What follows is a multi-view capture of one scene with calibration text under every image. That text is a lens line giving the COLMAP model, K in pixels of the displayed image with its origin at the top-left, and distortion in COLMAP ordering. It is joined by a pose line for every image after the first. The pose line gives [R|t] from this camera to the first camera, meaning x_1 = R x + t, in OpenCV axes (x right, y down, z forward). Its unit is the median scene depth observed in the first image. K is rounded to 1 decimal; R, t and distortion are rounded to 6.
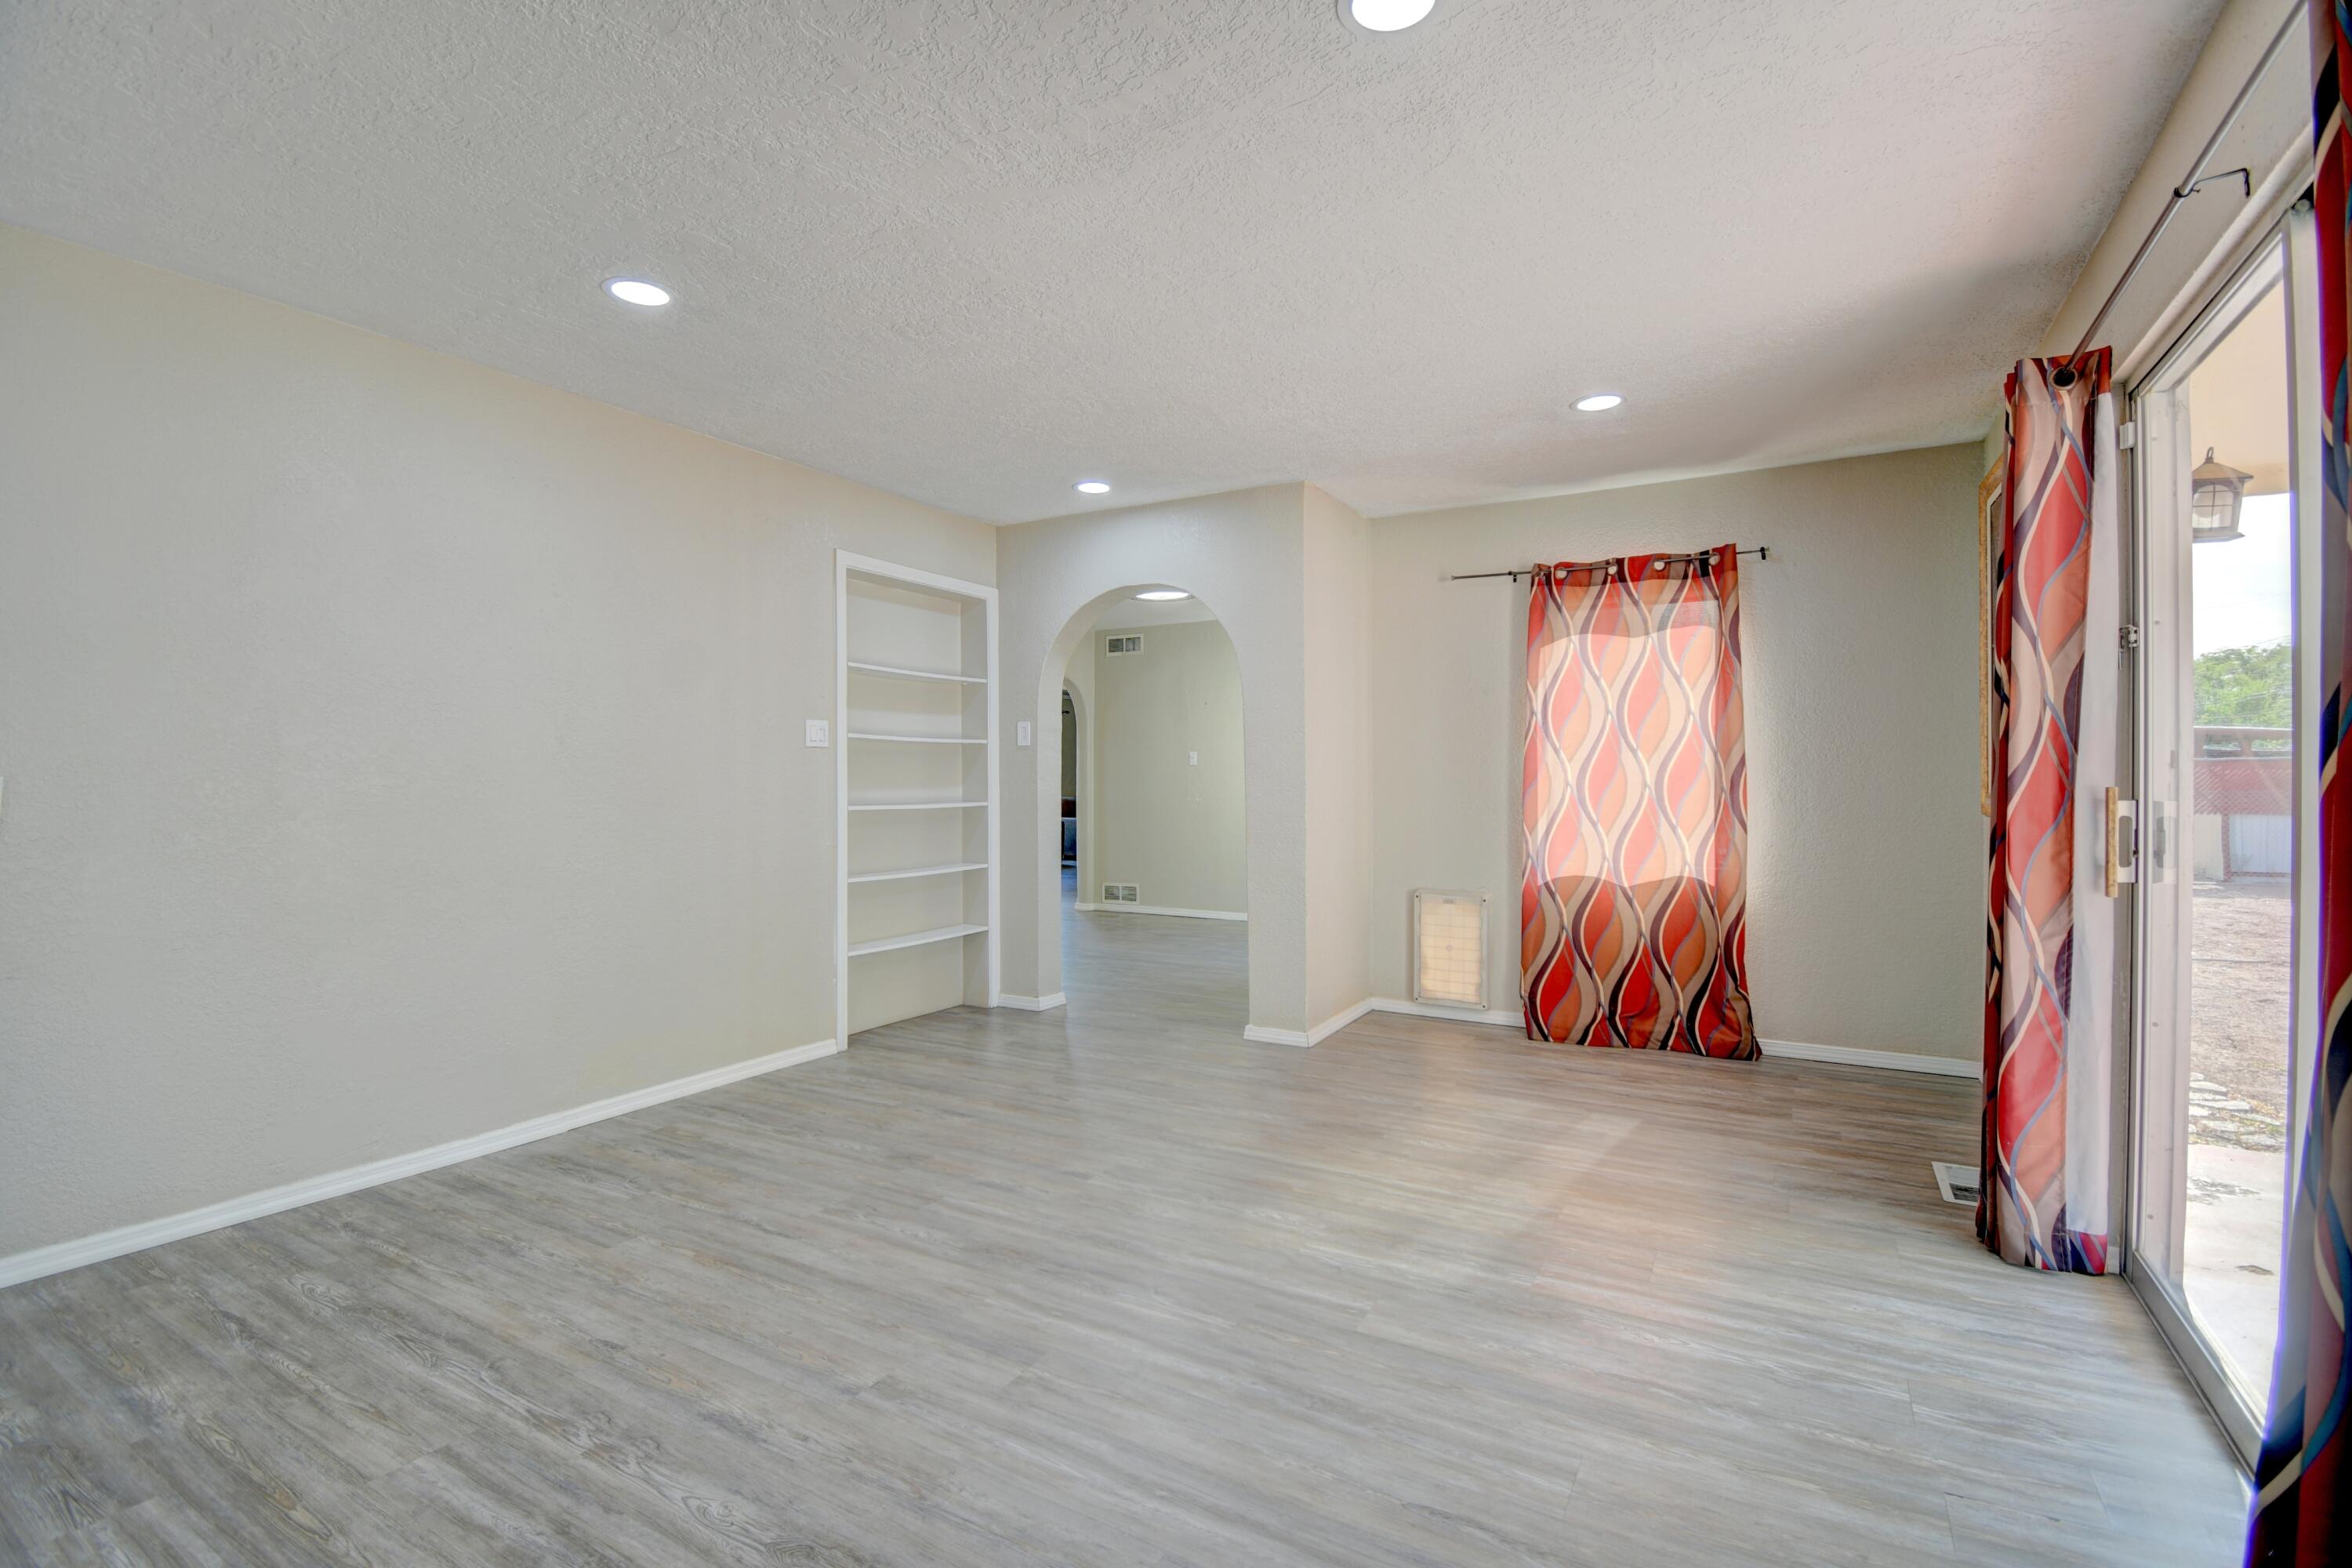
lens RADIAL K [[1034.3, 0, 1176.0], [0, 1034.3, 784.0], [0, 0, 1]] dist [-0.000704, -0.014911]
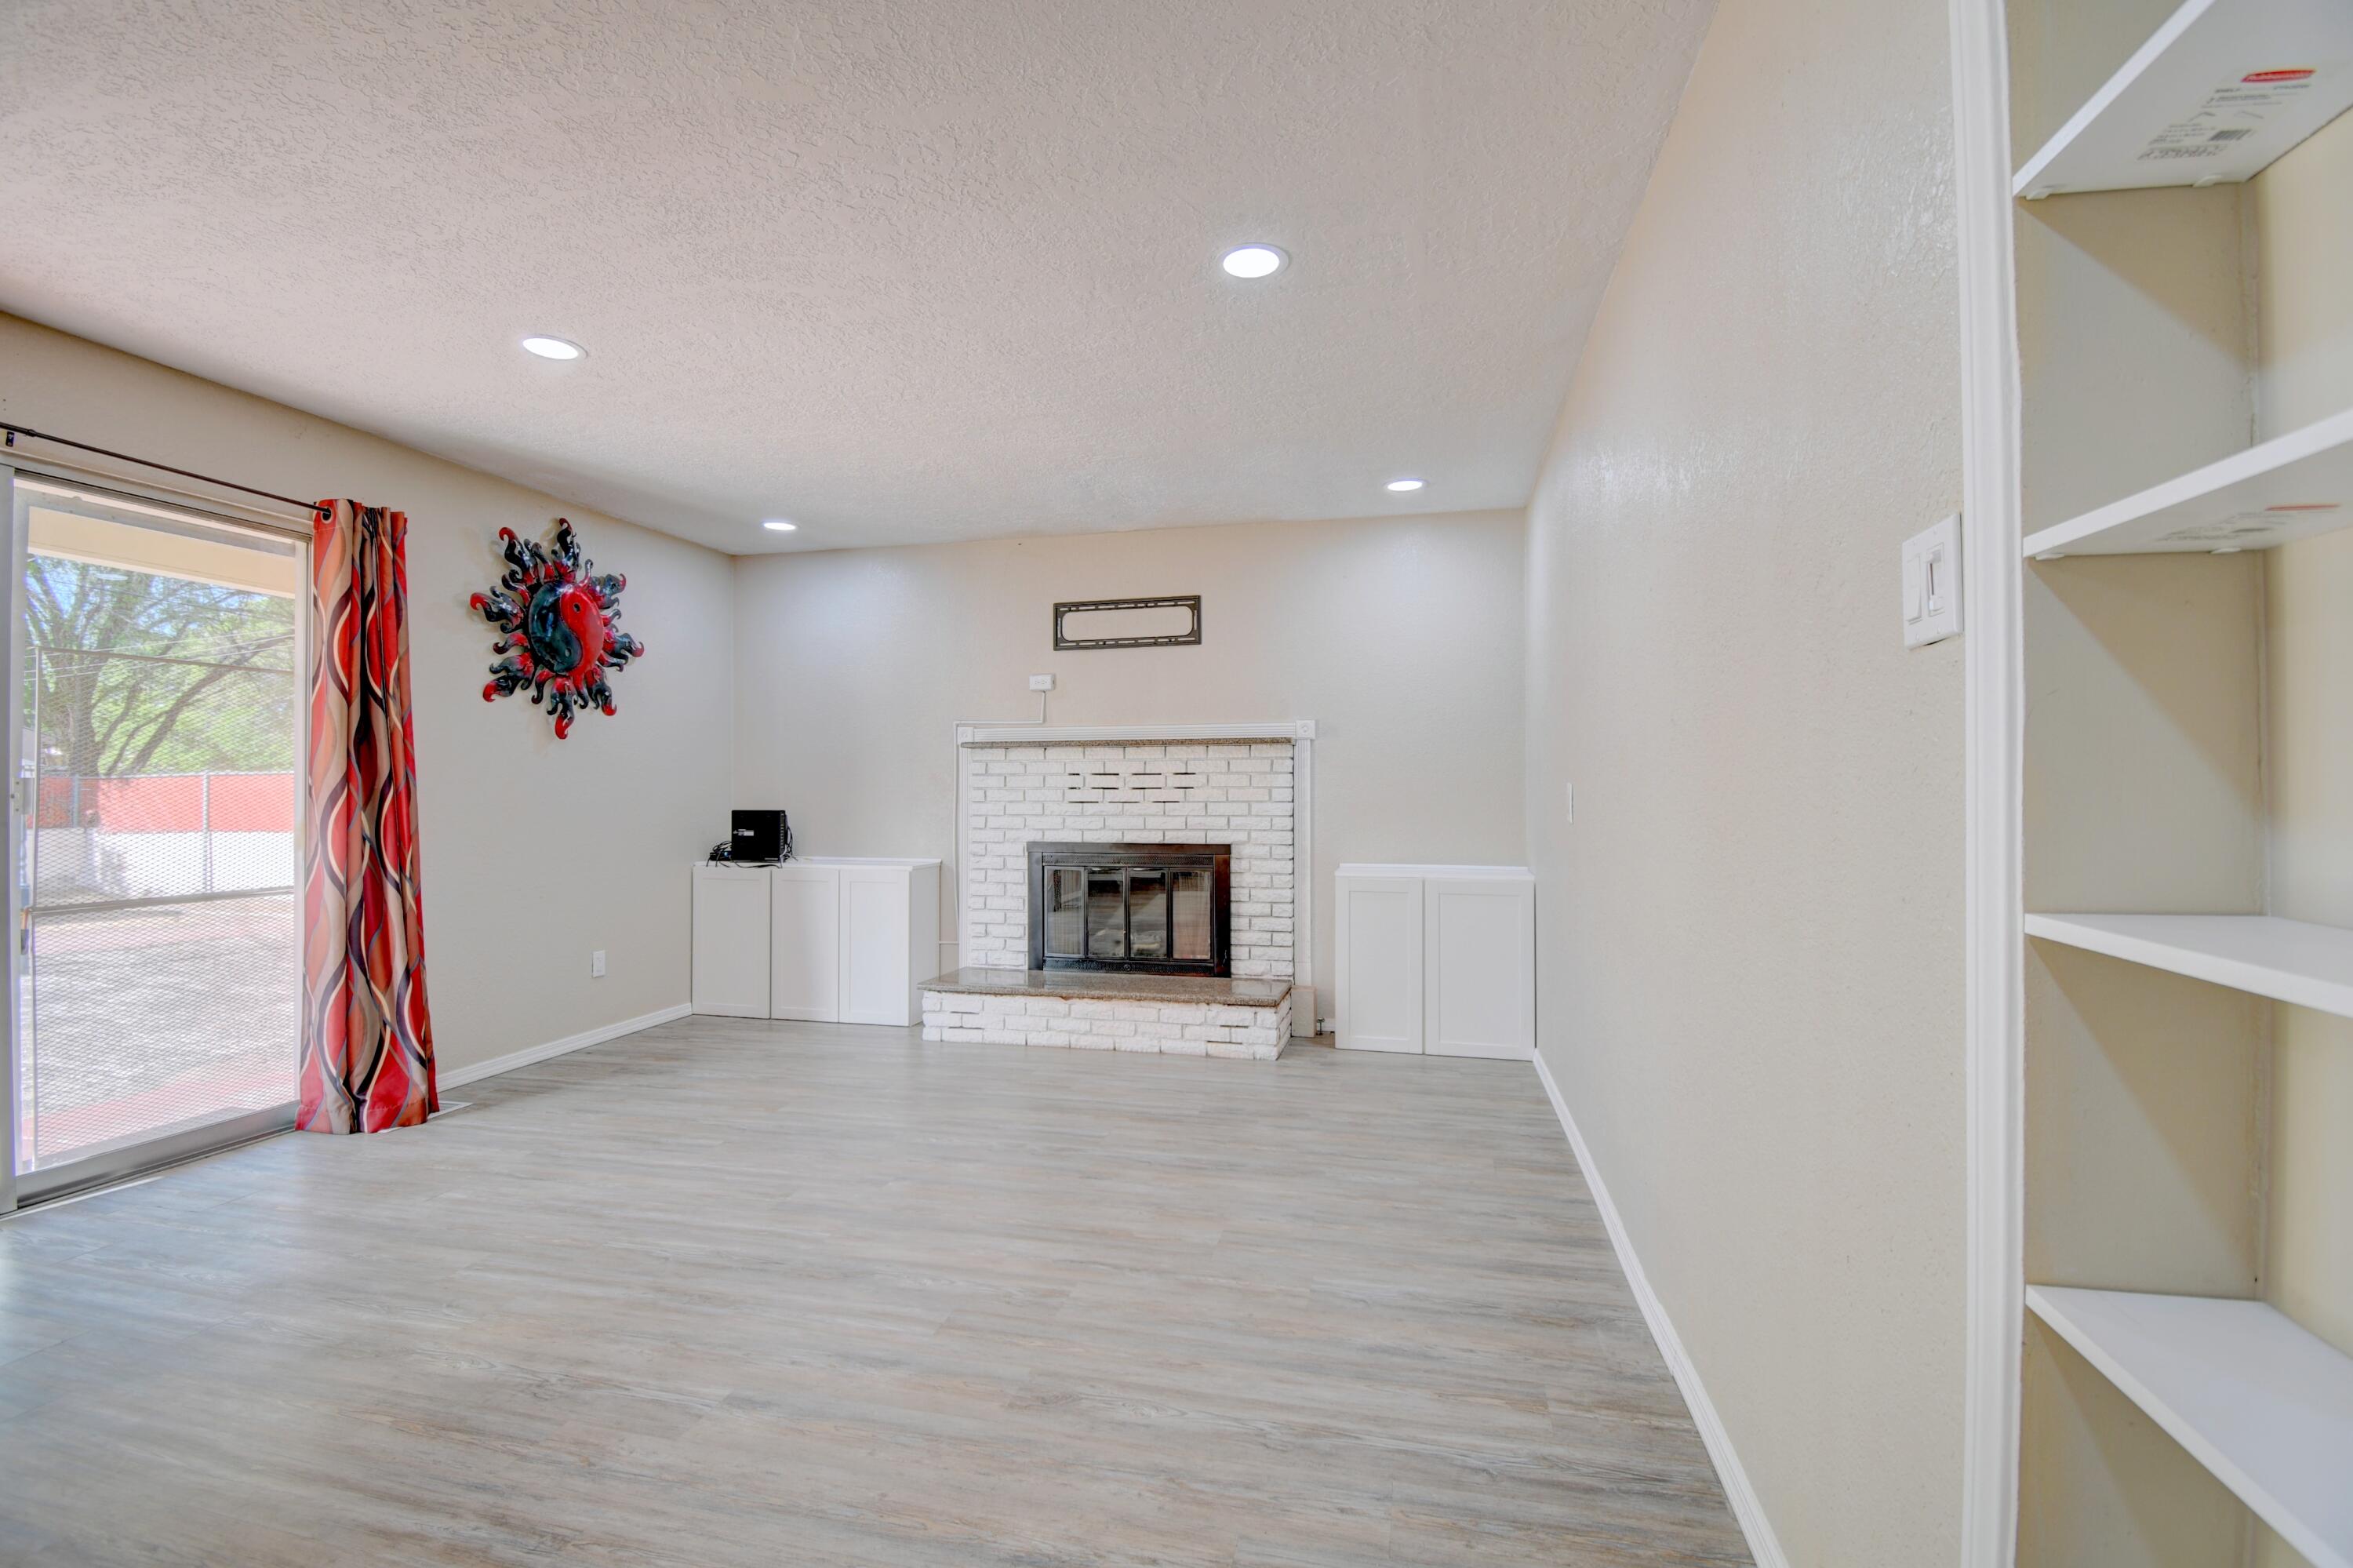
lens RADIAL K [[1034.8, 0, 1176.5], [0, 1034.8, 784.0], [0, 0, 1]] dist [-0.000704, -0.014911]
pose [[-0.954539, -0.000771, -0.298086, -0.192661], [-0.000787, 1.000000, -0.000068, -0.007331], [0.298085, 0.000170, -0.954539, 2.045800]]
